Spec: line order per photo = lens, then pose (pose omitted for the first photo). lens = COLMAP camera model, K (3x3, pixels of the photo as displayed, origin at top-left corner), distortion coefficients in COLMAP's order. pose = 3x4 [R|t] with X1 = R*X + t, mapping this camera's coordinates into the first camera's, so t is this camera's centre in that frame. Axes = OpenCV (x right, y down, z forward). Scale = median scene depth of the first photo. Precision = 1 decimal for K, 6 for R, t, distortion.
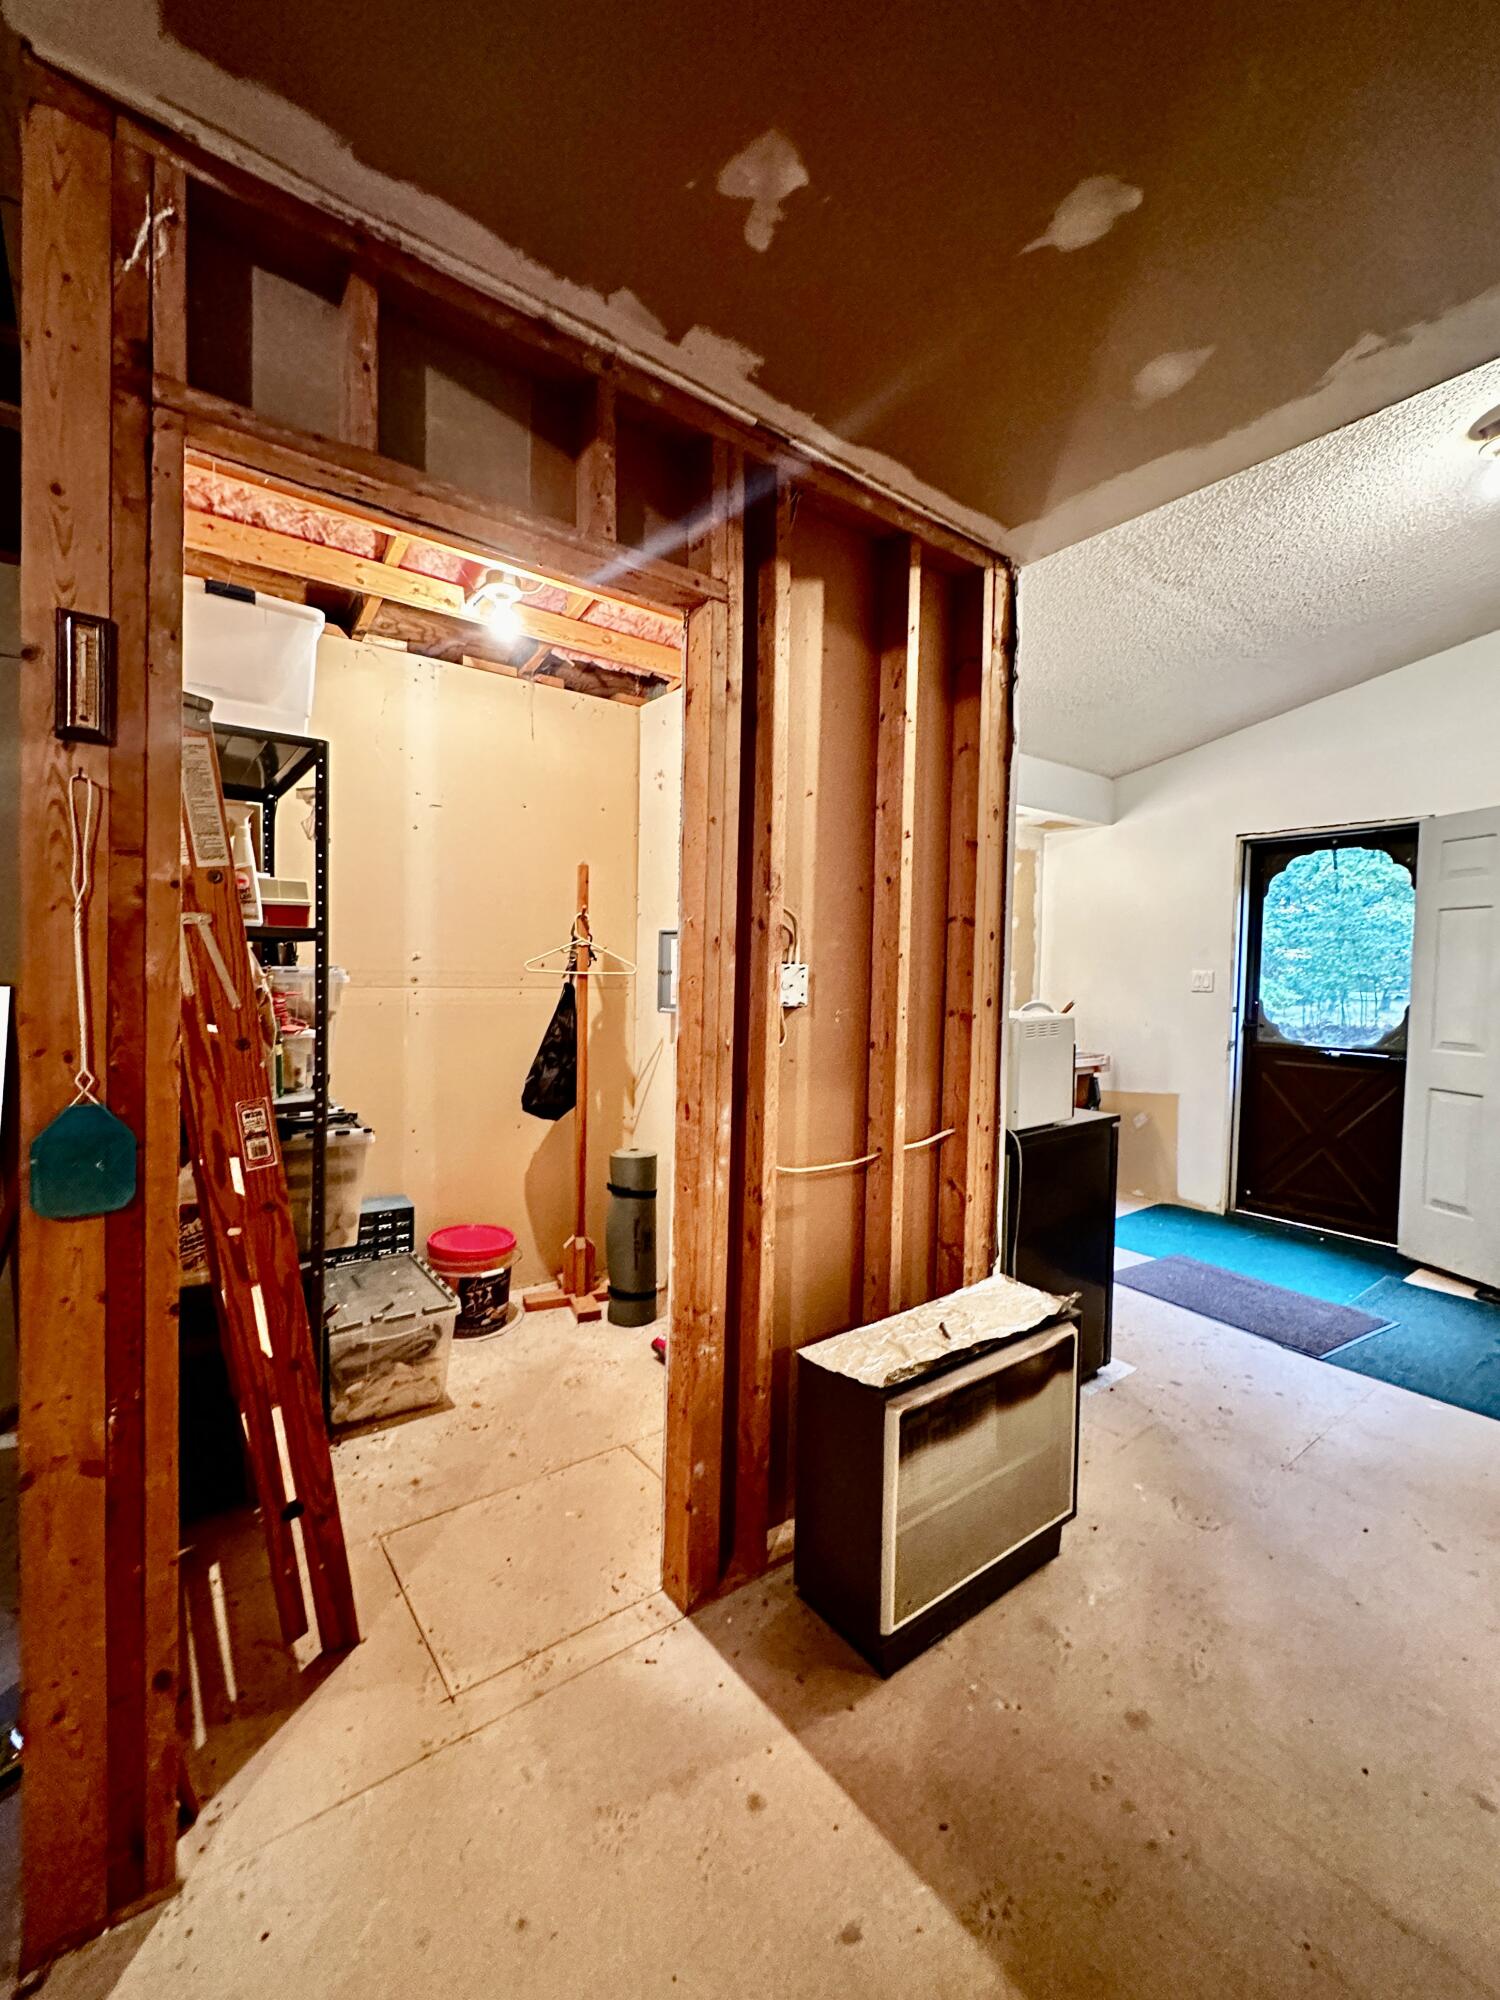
lens RADIAL K [[802.0, 0, 756.5], [0, 802.0, 997.5], [0, 0, 1]] dist [-0.002400, 0.000850]
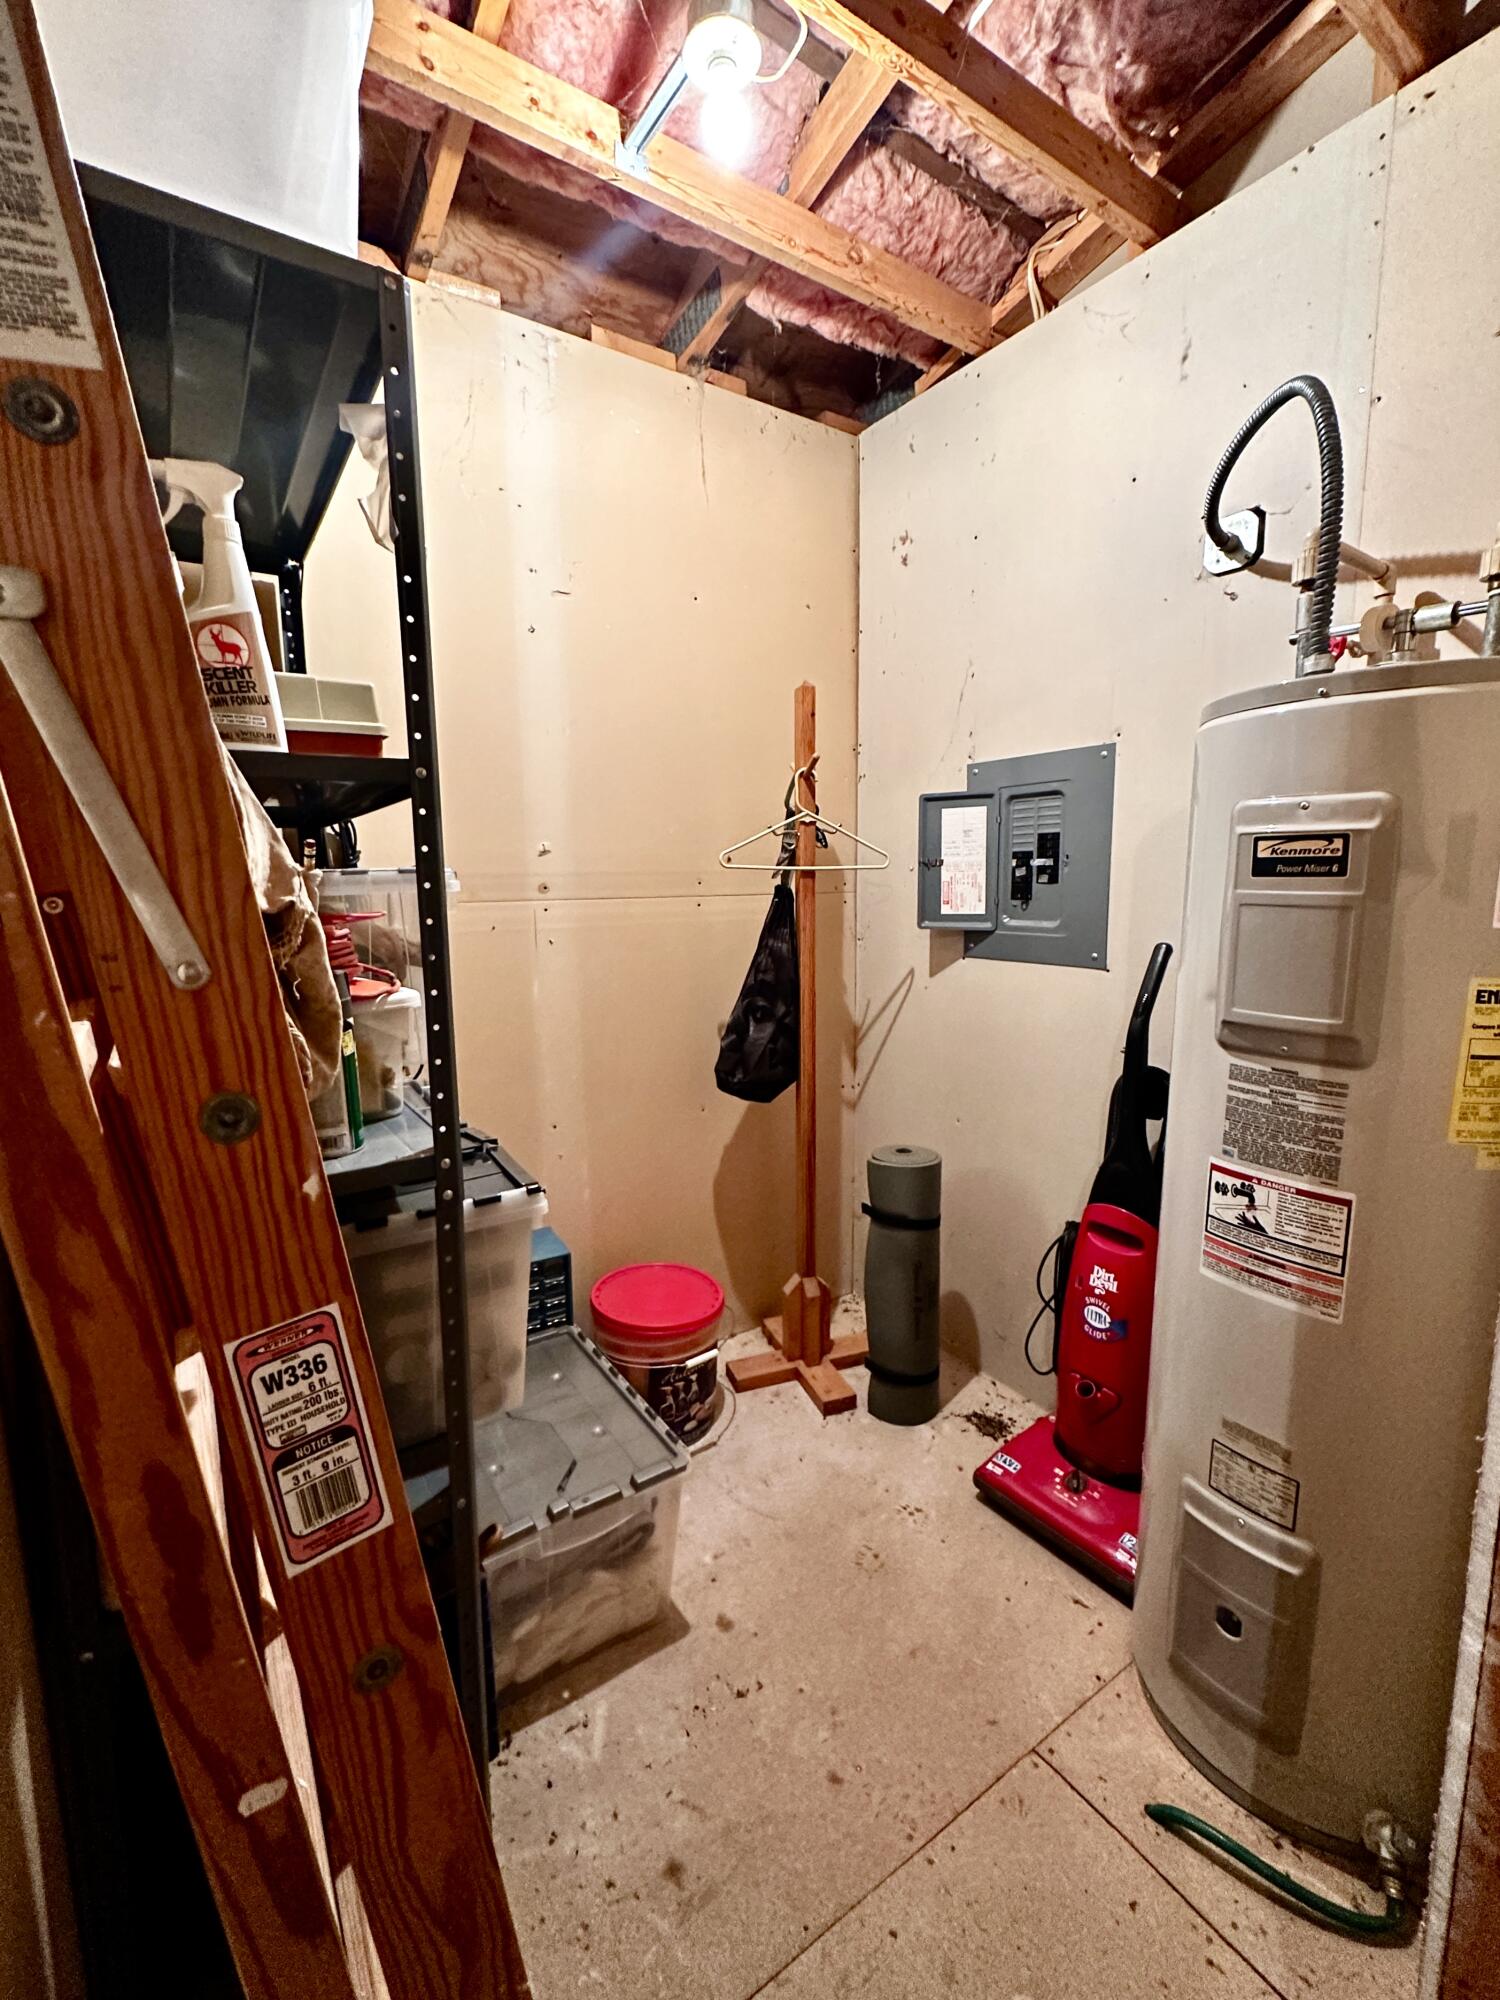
lens RADIAL K [[802.0, 0, 745.8], [0, 802.0, 987.8], [0, 0, 1]] dist [-0.002400, 0.000850]
pose [[0.997817, -0.024813, -0.061205, -0.248338], [0.030793, 0.994632, 0.098790, -0.002041], [0.058425, -0.100459, 0.993224, 0.410058]]
